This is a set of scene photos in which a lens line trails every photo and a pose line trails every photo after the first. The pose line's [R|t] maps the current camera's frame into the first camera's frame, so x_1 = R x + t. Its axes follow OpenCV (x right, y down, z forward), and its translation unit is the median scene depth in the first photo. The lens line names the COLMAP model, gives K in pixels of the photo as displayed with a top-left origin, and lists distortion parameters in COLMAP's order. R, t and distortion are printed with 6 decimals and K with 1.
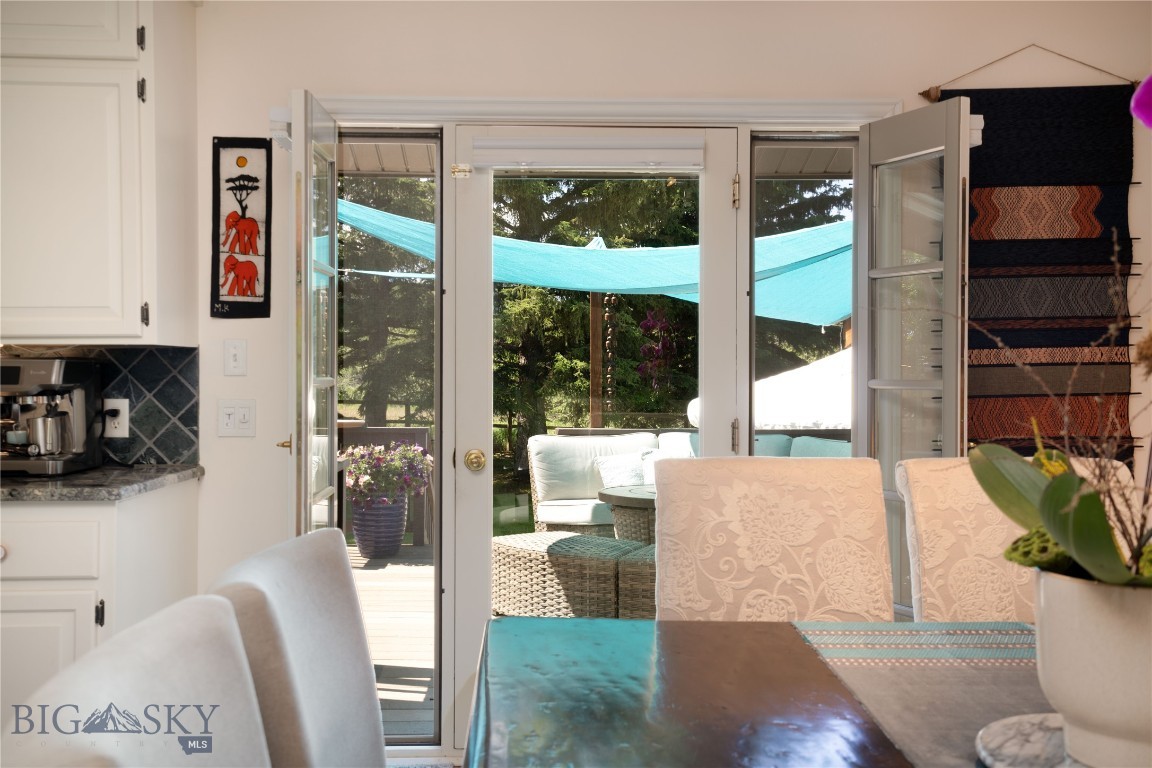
lens RADIAL K [[1021.1, 0, 567.8], [0, 1021.1, 375.3], [0, 0, 1]] dist [0.028063, 0.015787]
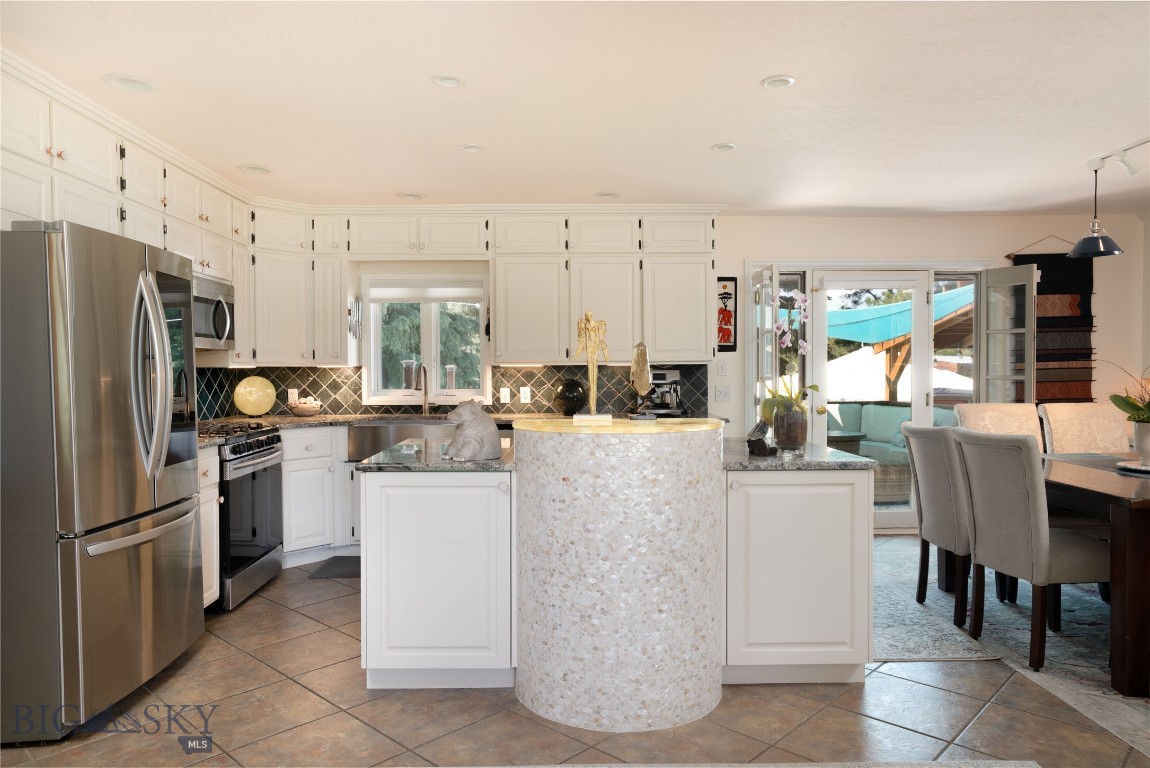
lens RADIAL K [[754.2, 0, 568.8], [0, 754.2, 383.3], [0, 0, 1]] dist [0.008384, 0.015853]
pose [[0.999894, -0.007846, 0.012275, -0.712268], [0.007605, 0.999780, 0.019565, -0.019314], [-0.012426, -0.019470, 0.999733, -0.777101]]
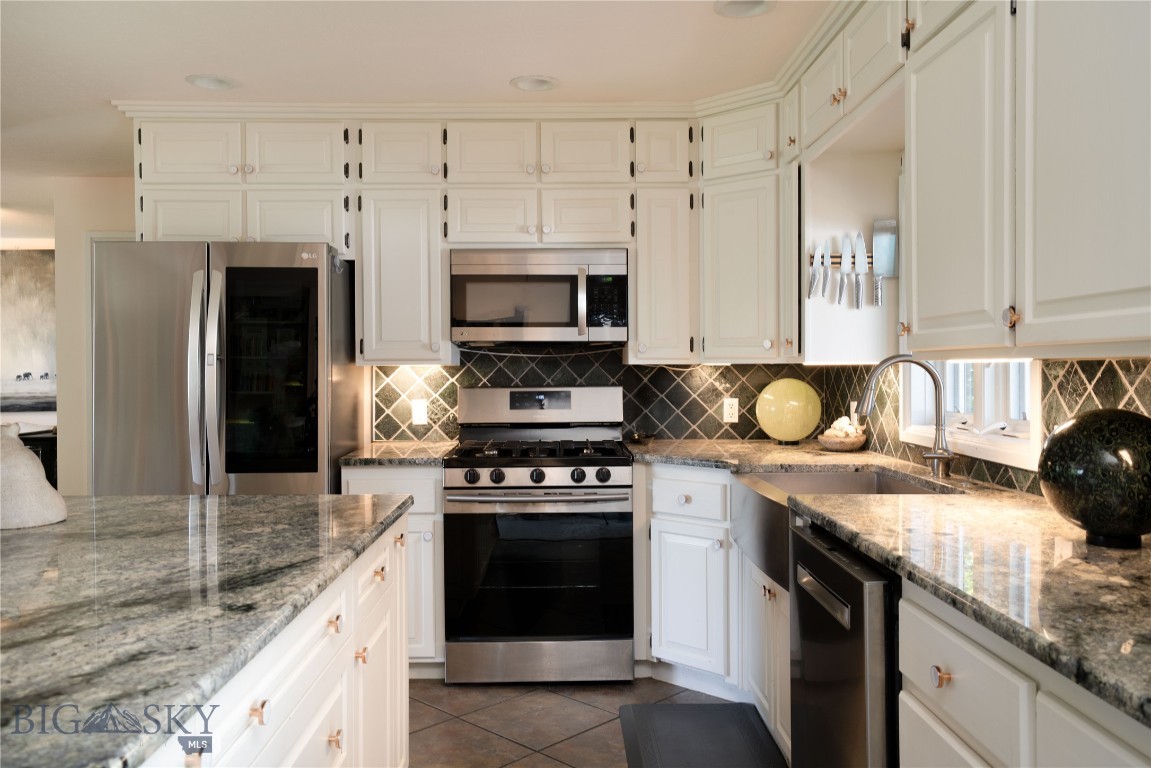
lens RADIAL K [[887.7, 0, 572.1], [0, 887.7, 381.0], [0, 0, 1]] dist [0.035632, 0.005009]
pose [[-0.005544, 0.012541, -0.999906, -0.138046], [0.005852, 0.999905, 0.012509, -0.021788], [0.999968, -0.005782, -0.005617, 0.616866]]
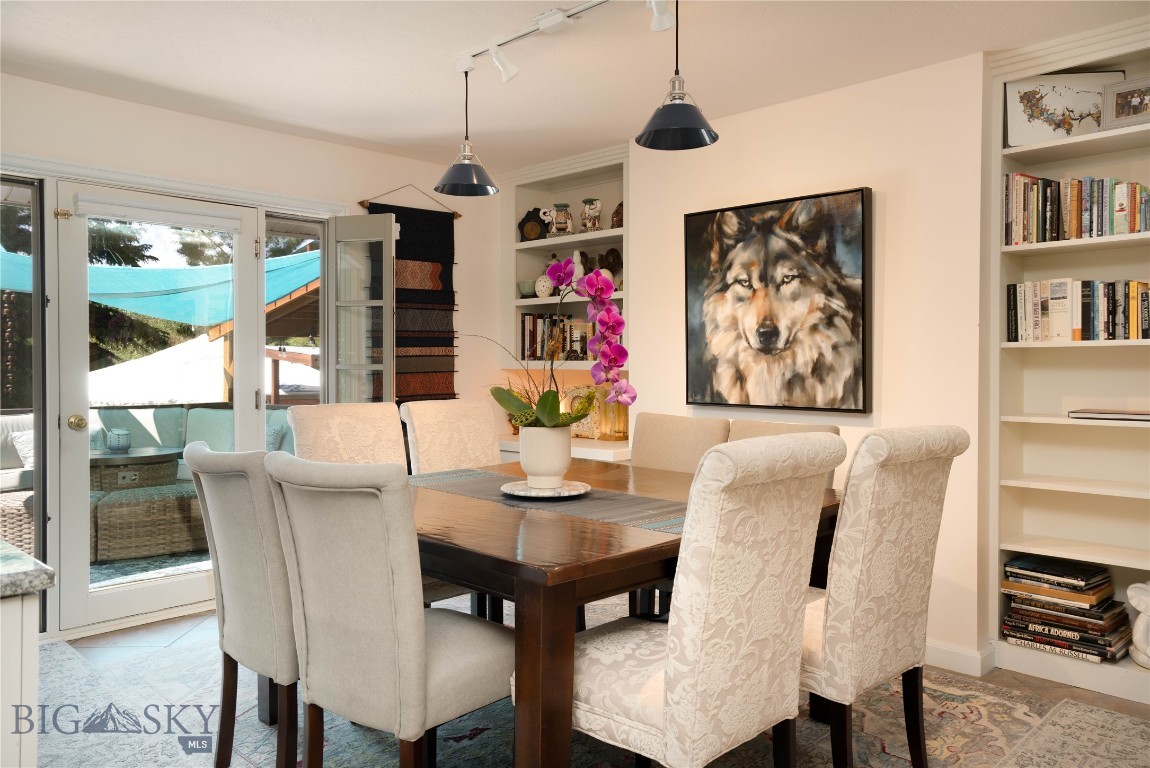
lens RADIAL K [[845.6, 0, 572.6], [0, 845.6, 375.7], [0, 0, 1]] dist [0.005247, 0.012565]
pose [[0.713174, -0.011764, 0.700888, -0.423548], [0.001459, 0.999882, 0.015298, 0.002227], [-0.700986, -0.009887, 0.713107, -0.304508]]
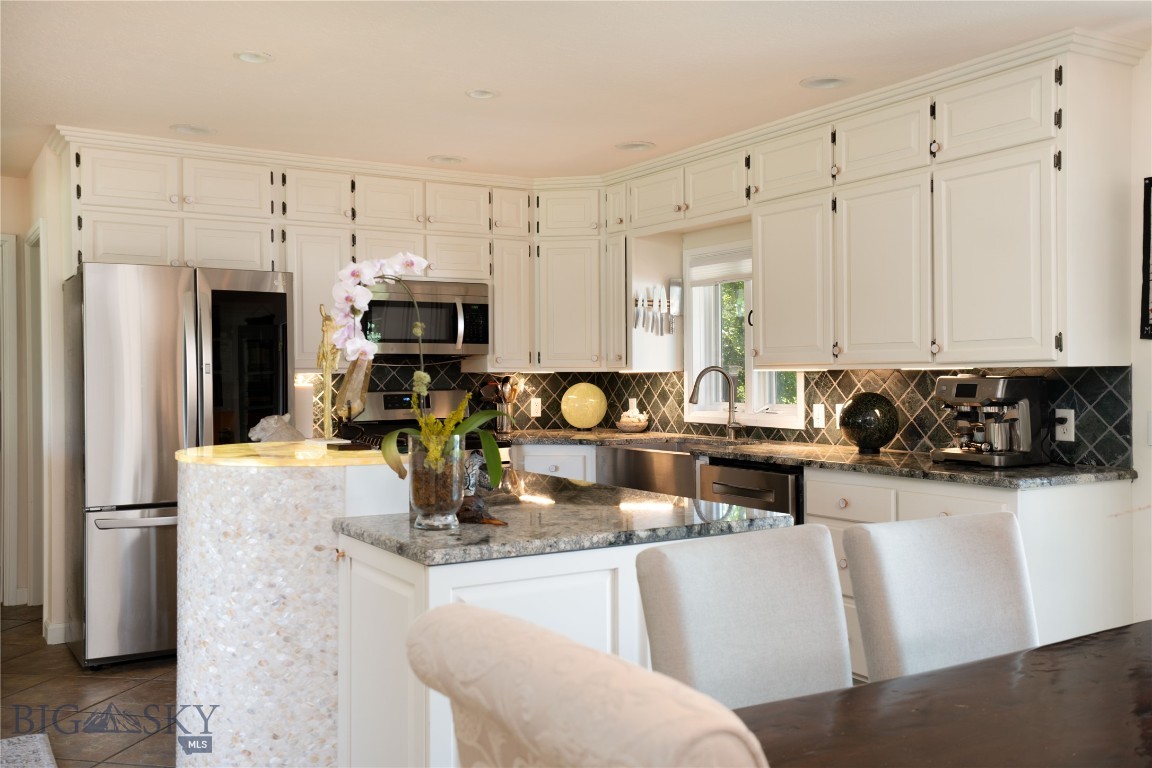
lens RADIAL K [[1068.3, 0, 577.2], [0, 1068.3, 382.1], [0, 0, 1]] dist [0.085110, 0.010836]
pose [[0.512383, 0.001060, -0.858756, 0.367461], [0.009023, 0.999937, 0.006618, -0.022706], [0.858710, -0.011140, 0.512341, -0.150636]]
